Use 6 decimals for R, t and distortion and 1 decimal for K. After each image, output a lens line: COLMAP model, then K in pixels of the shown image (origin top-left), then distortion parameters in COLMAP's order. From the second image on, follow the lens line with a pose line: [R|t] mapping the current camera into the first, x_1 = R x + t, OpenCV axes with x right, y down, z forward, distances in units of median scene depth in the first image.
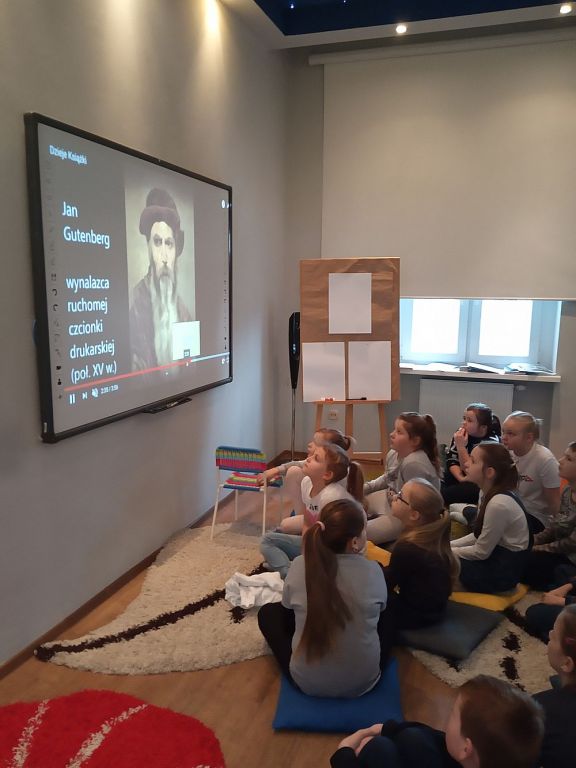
lens RADIAL K [[597.3, 0, 288.0], [0, 597.3, 384.0], [0, 0, 1]] dist [0.075386, -0.148070]
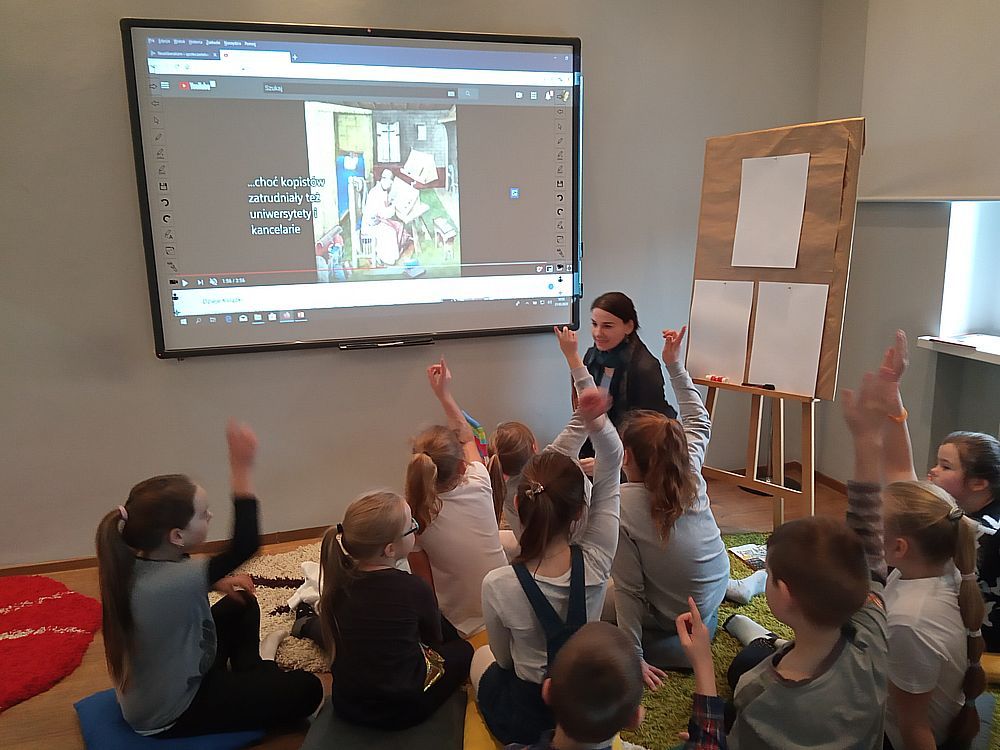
lens RADIAL K [[800.9, 0, 495.1], [0, 800.9, 378.1], [0, 0, 1]] dist [0.012112, 0.002004]
pose [[0.613824, 0.146240, -0.775779, 0.545454], [-0.101497, 0.989156, 0.106155, -0.036379], [0.782891, 0.013579, 0.622011, 0.345800]]
